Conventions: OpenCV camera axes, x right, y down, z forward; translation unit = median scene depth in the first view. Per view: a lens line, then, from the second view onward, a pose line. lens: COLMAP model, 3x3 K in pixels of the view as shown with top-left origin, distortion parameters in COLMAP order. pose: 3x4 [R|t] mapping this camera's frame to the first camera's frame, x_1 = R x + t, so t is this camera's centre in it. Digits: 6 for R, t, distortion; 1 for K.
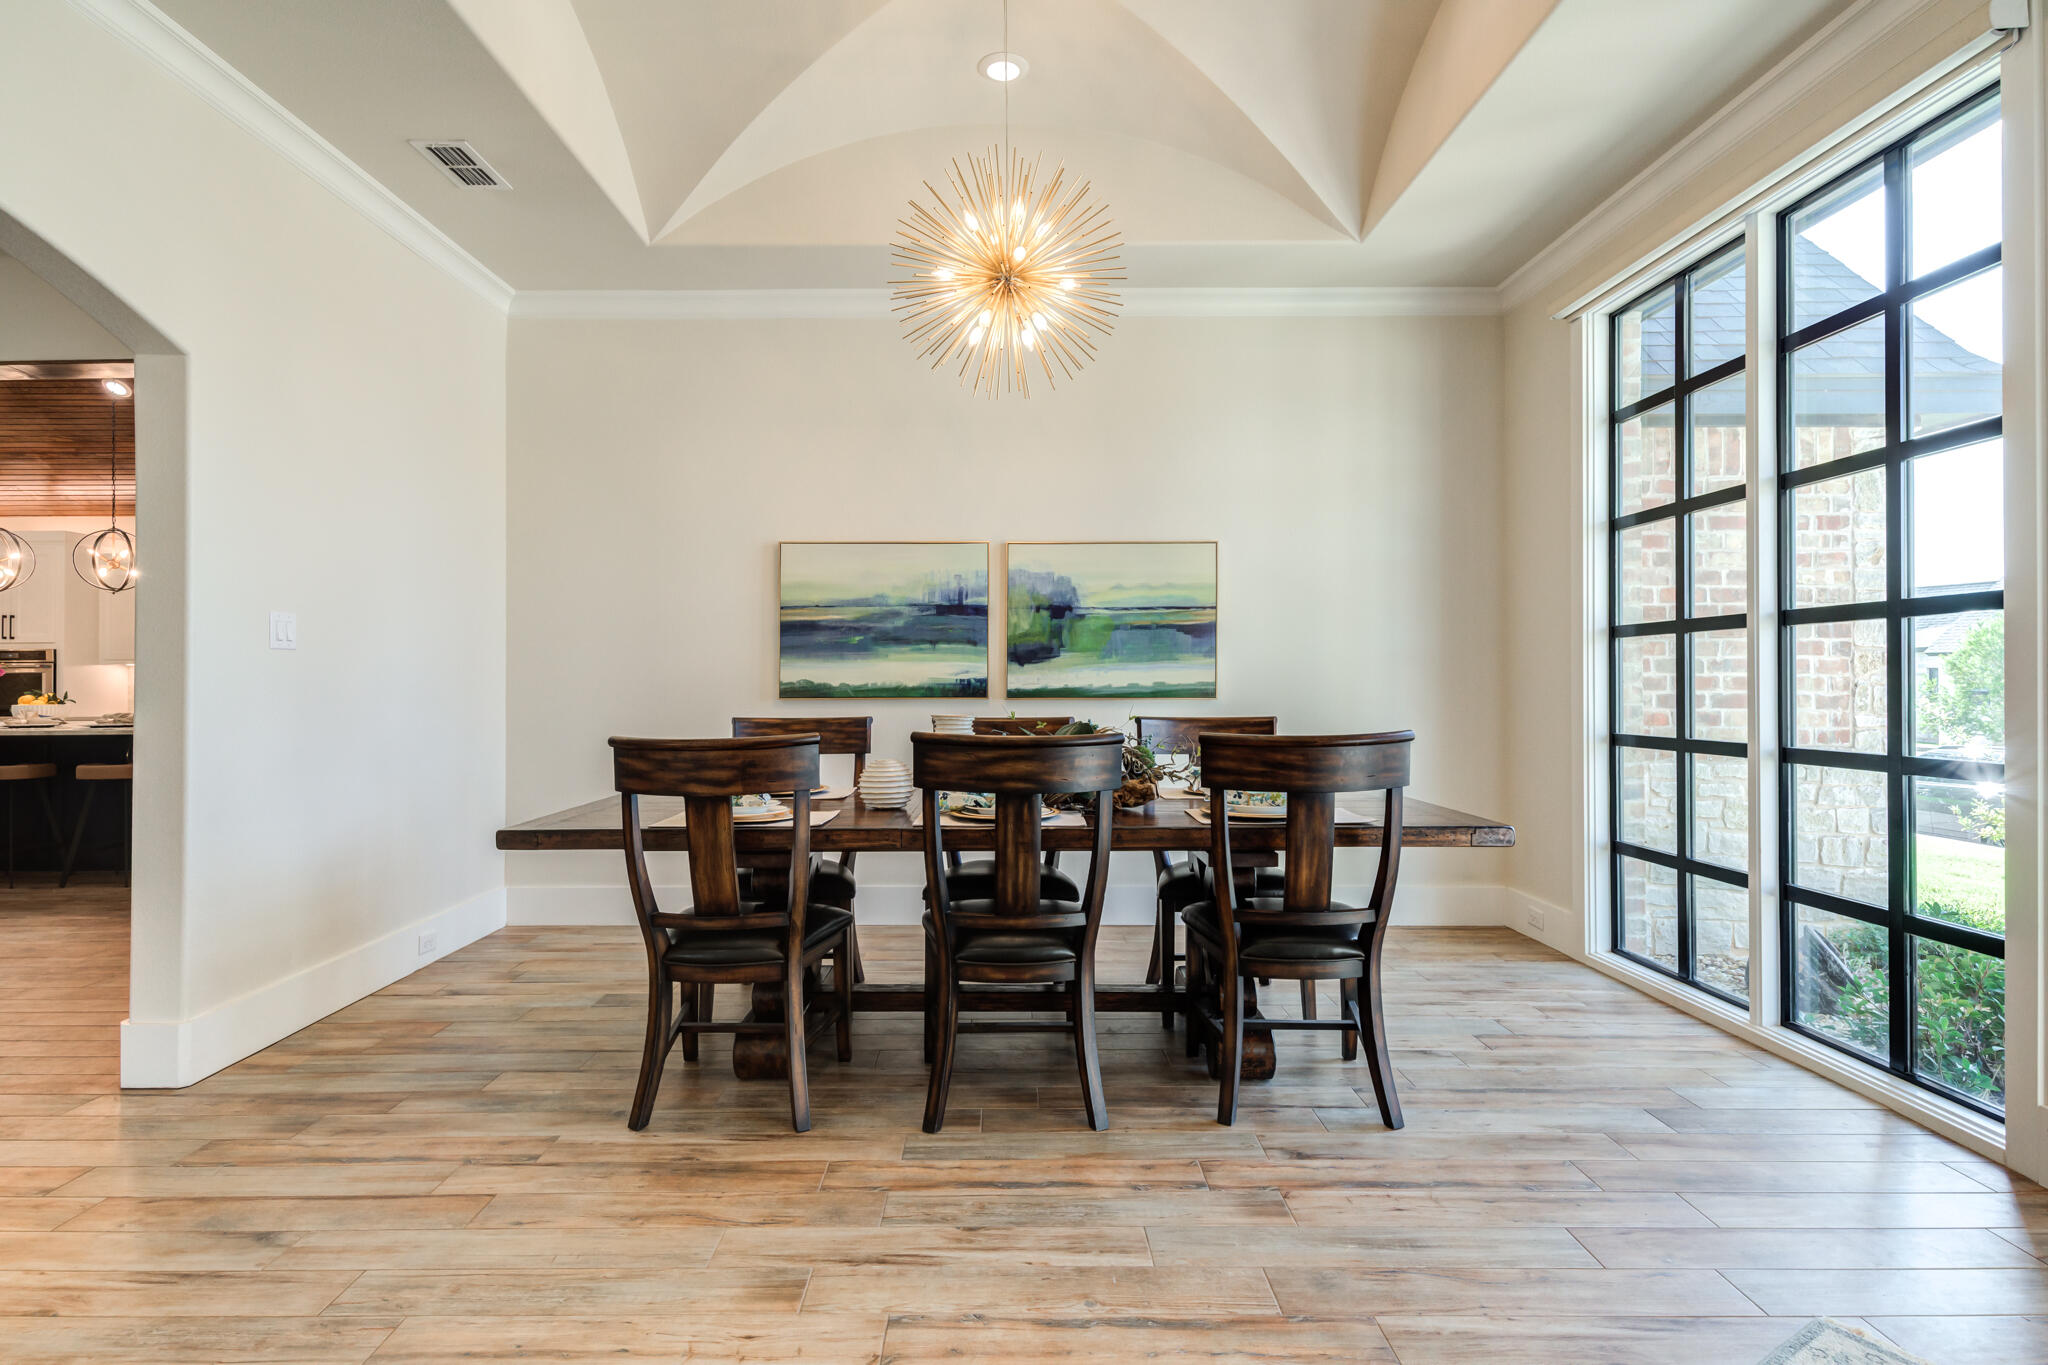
lens RADIAL K [[1056.2, 0, 1023.9], [0, 1056.2, 671.0], [0, 0, 1]] dist [0.019266, -0.001843]
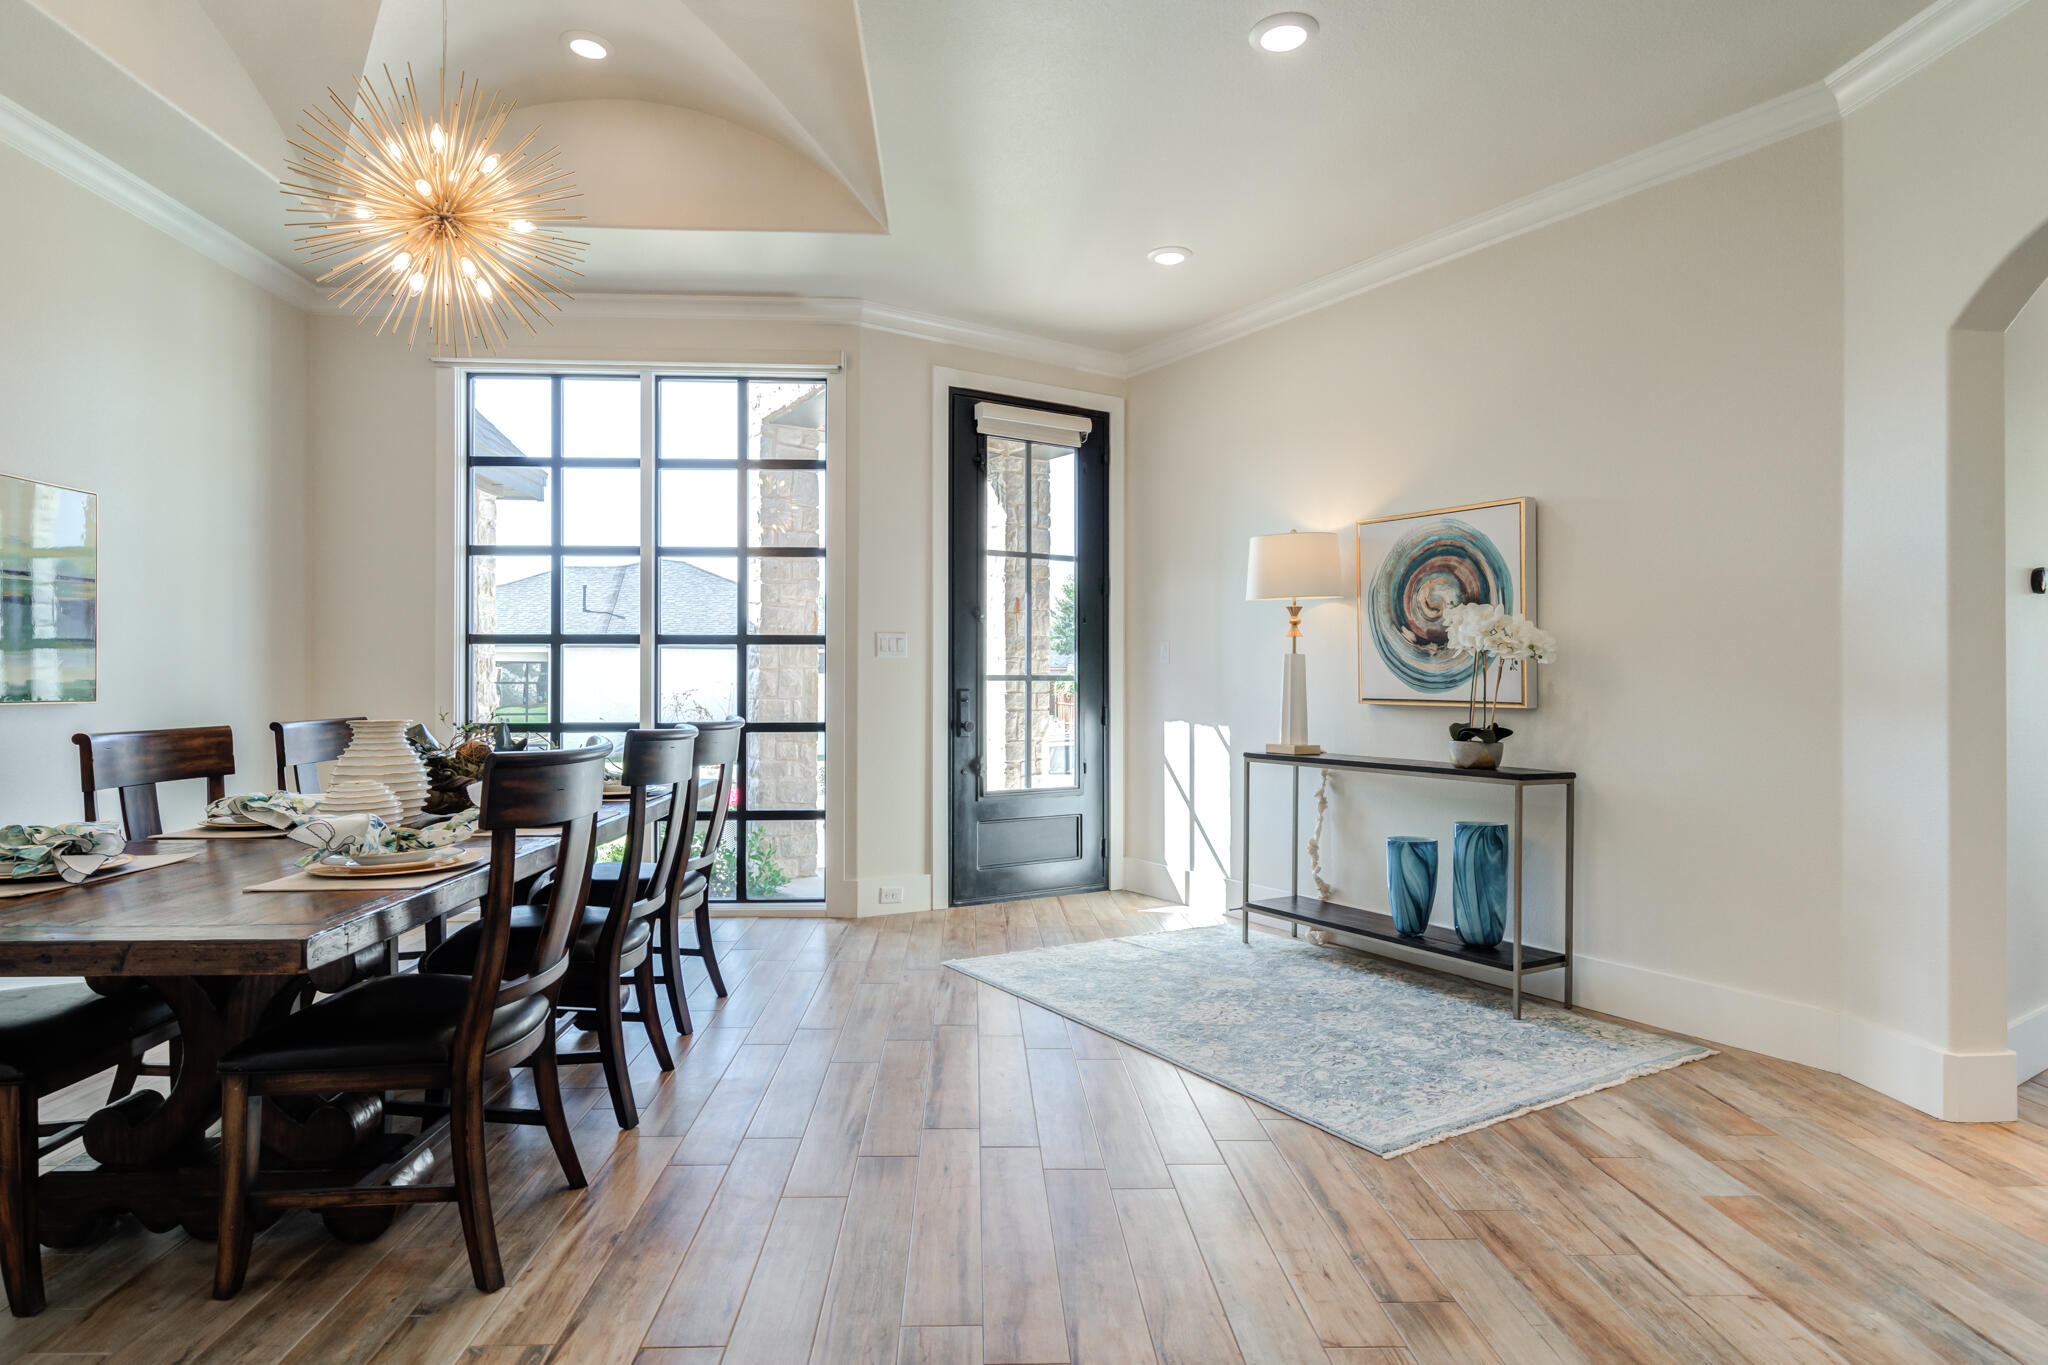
lens RADIAL K [[1116.8, 0, 1003.2], [0, 1116.8, 673.7], [0, 0, 1]] dist [0.025267, -0.000549]
pose [[-0.029792, 0.007791, 0.999526, -0.647944], [-0.012371, 0.999890, -0.008163, 0.004923], [-0.999480, -0.012608, -0.029692, 0.378810]]
